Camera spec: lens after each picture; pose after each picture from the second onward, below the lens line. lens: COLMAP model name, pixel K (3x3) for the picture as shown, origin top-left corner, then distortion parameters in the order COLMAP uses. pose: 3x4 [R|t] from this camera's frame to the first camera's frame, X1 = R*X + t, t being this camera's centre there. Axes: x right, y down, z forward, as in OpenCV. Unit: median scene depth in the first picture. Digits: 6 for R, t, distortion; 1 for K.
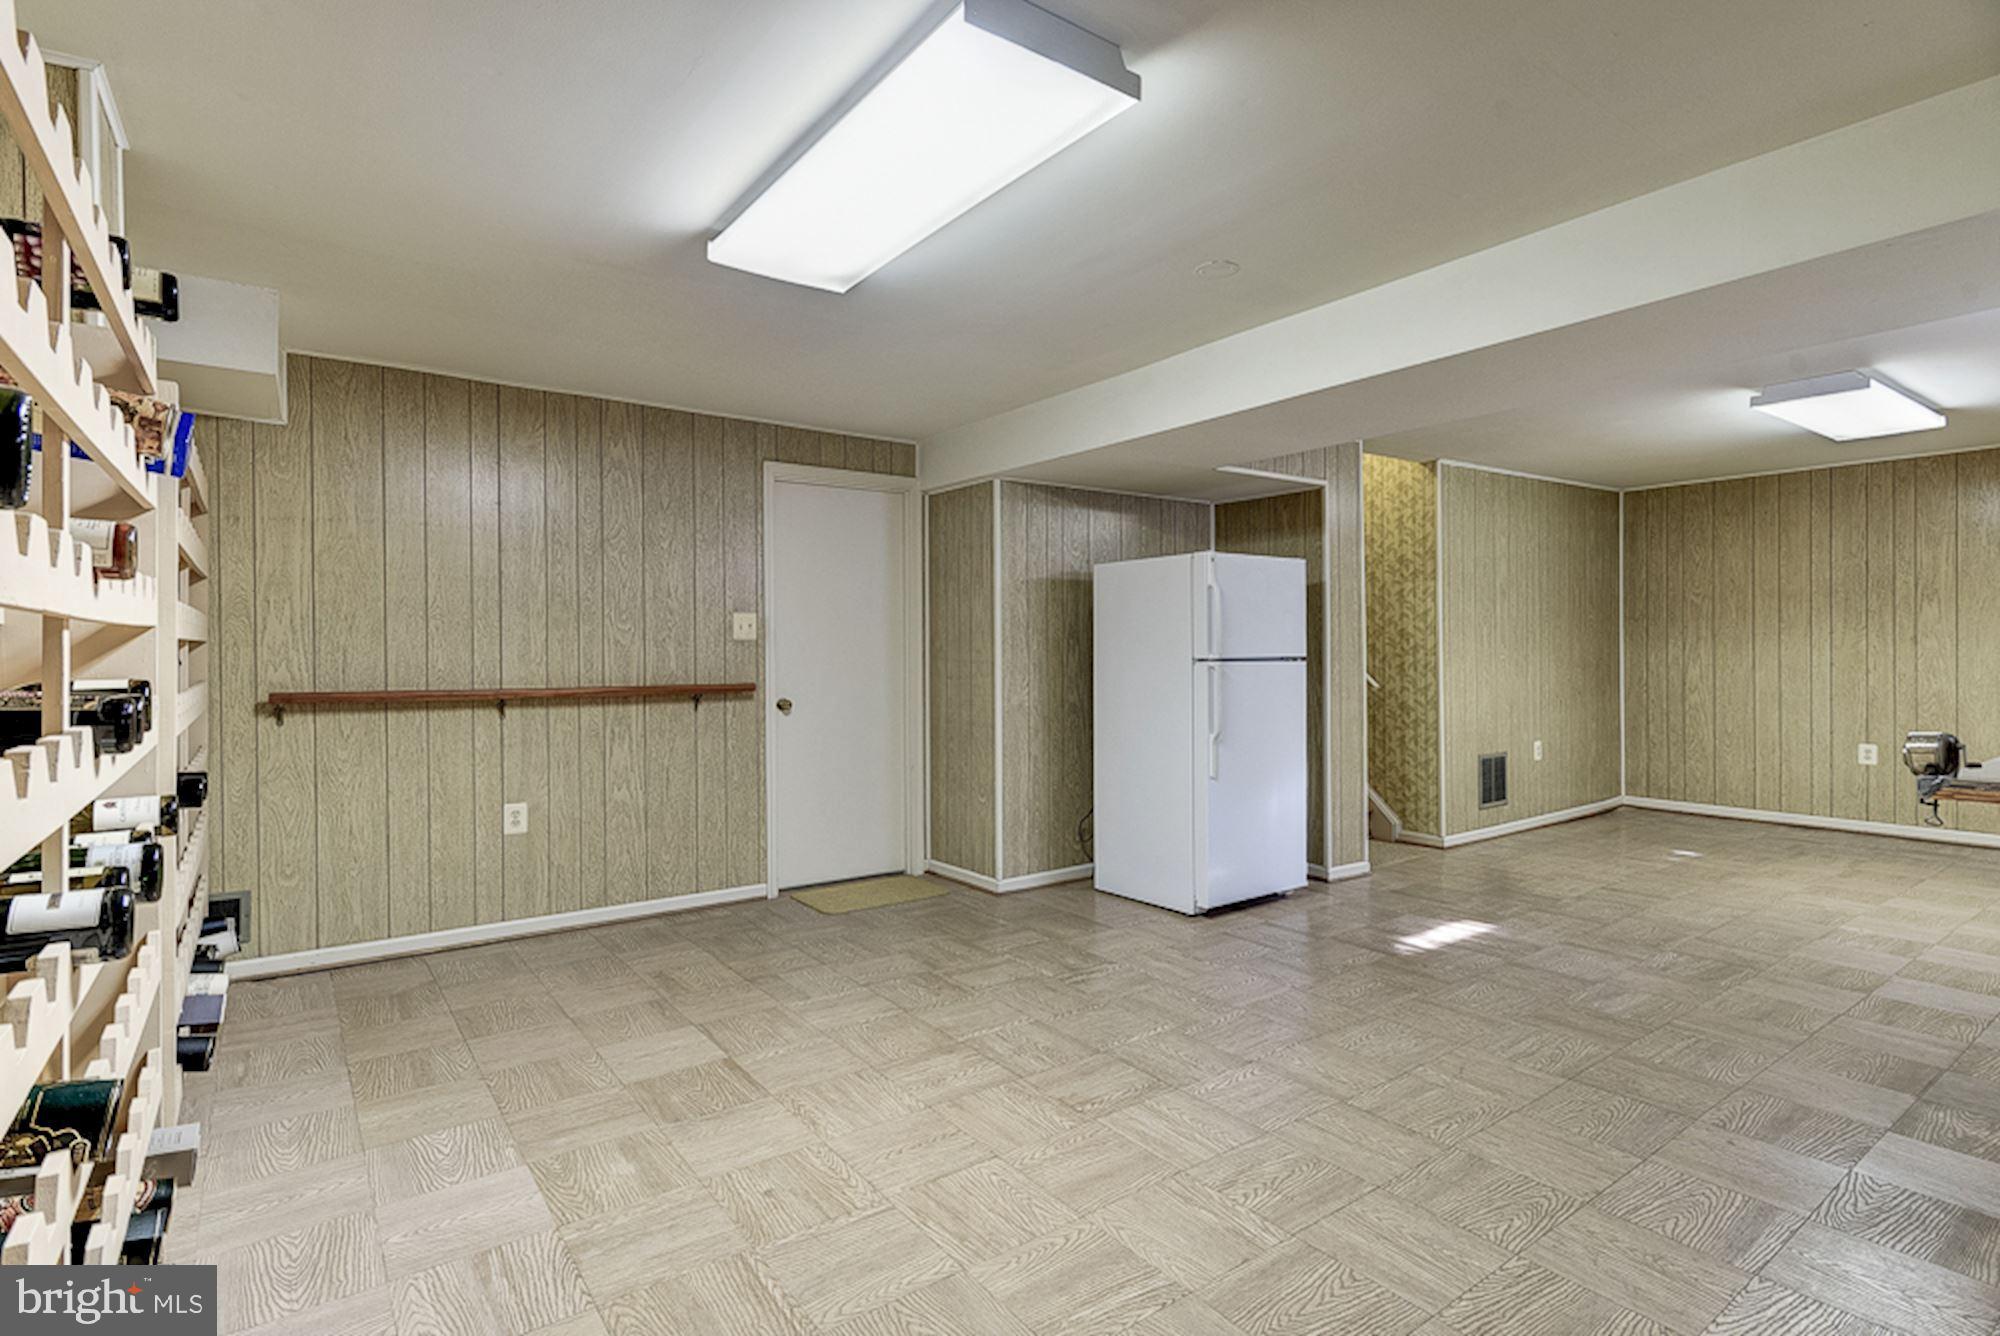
lens RADIAL K [[993.4, 0, 991.1], [0, 993.4, 656.1], [0, 0, 1]] dist [-0.002605, -0.000595]
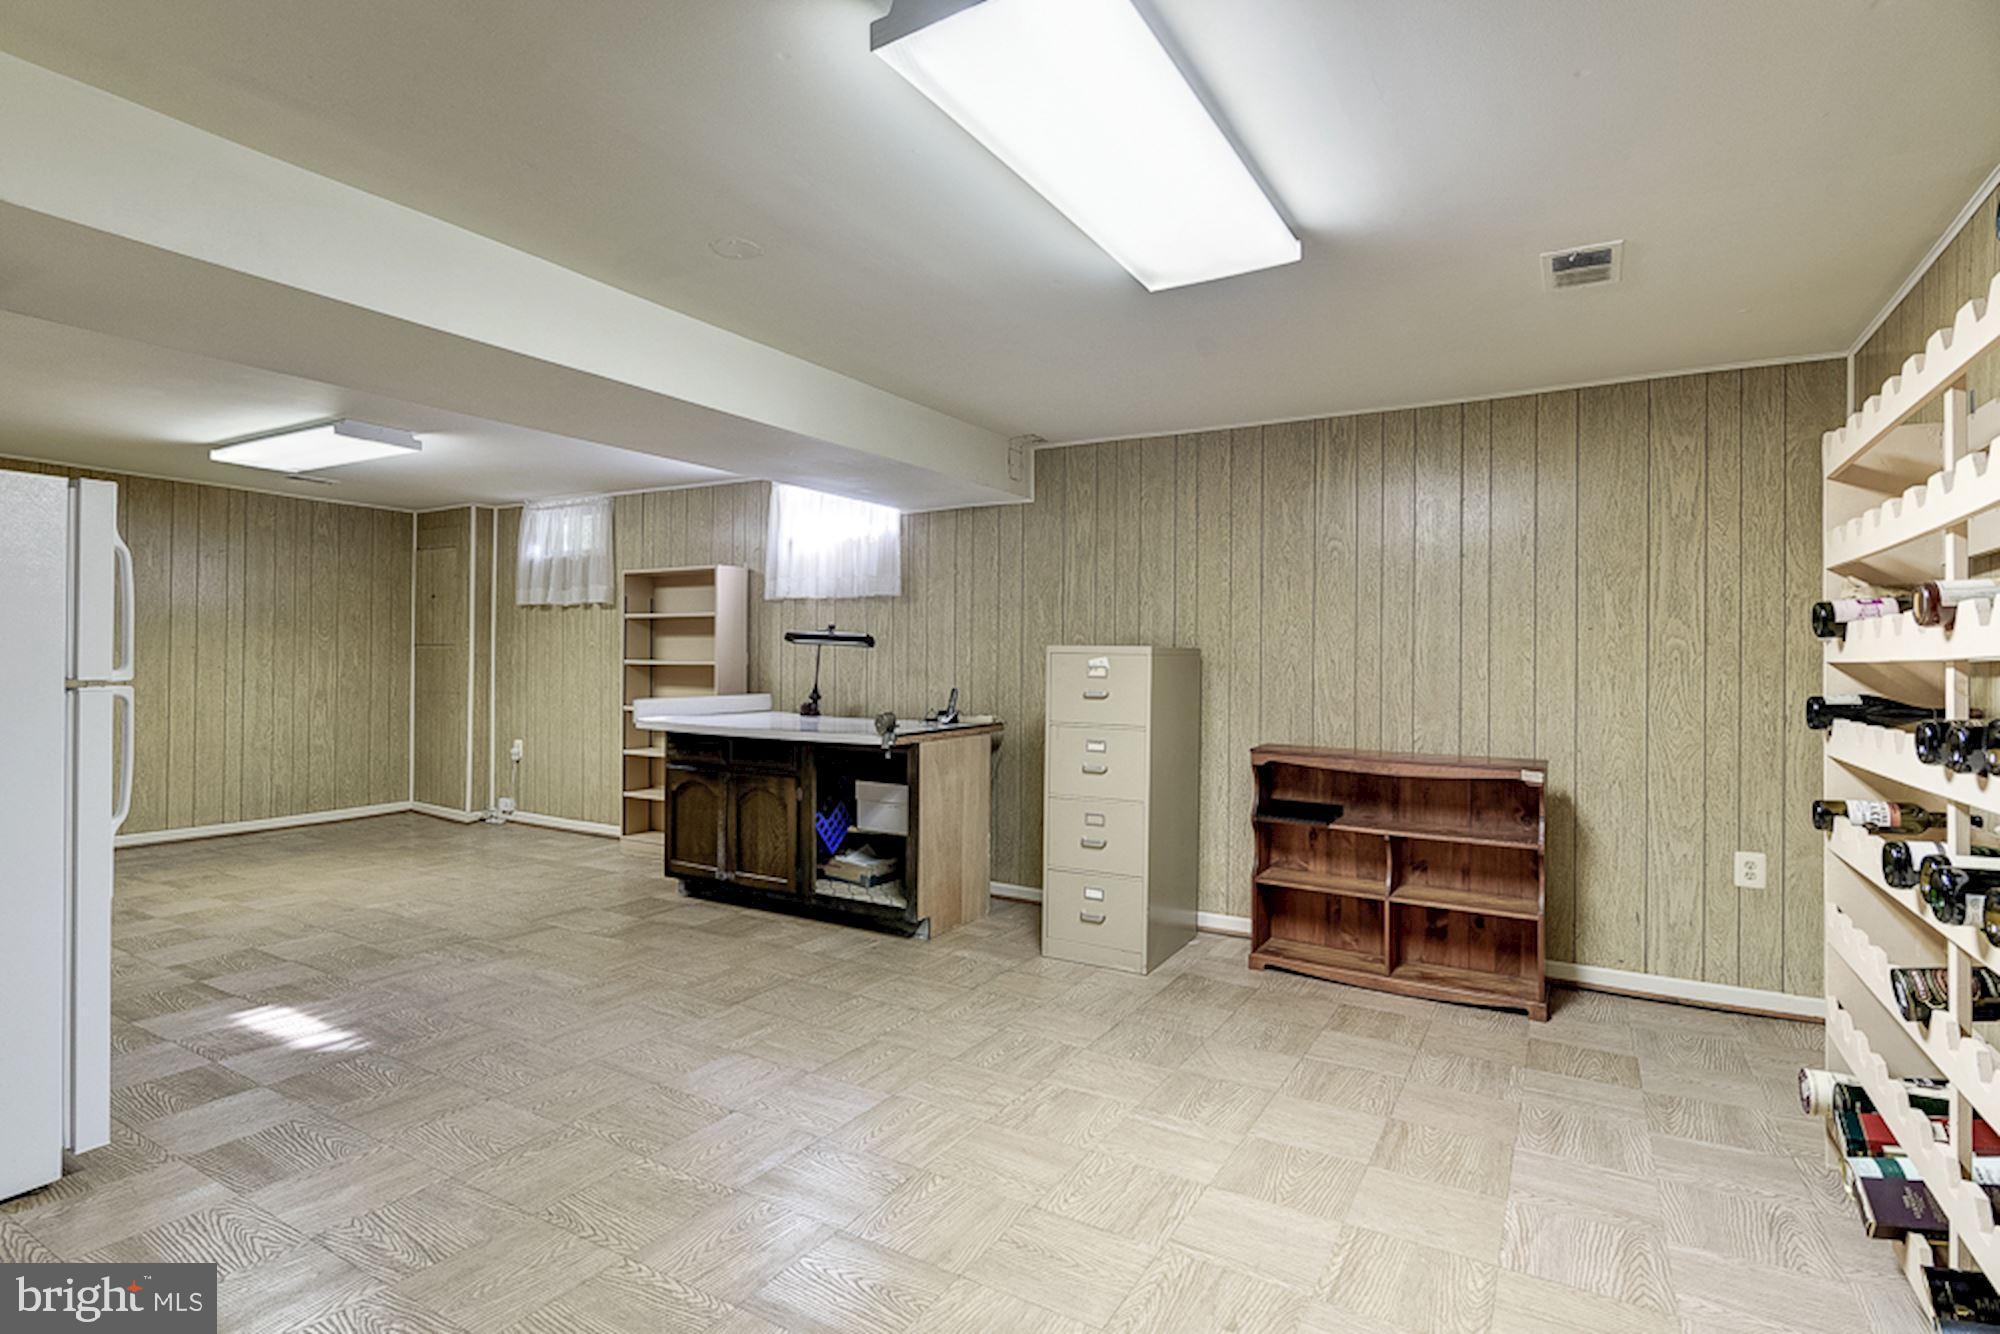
lens RADIAL K [[993.4, 0, 991.1], [0, 993.4, 655.1], [0, 0, 1]] dist [-0.002605, -0.000595]
pose [[-0.396163, 0.008216, 0.918143, -0.589277], [-0.001910, 0.999950, -0.009772, -0.008889], [-0.918178, -0.005625, -0.396128, 0.980088]]
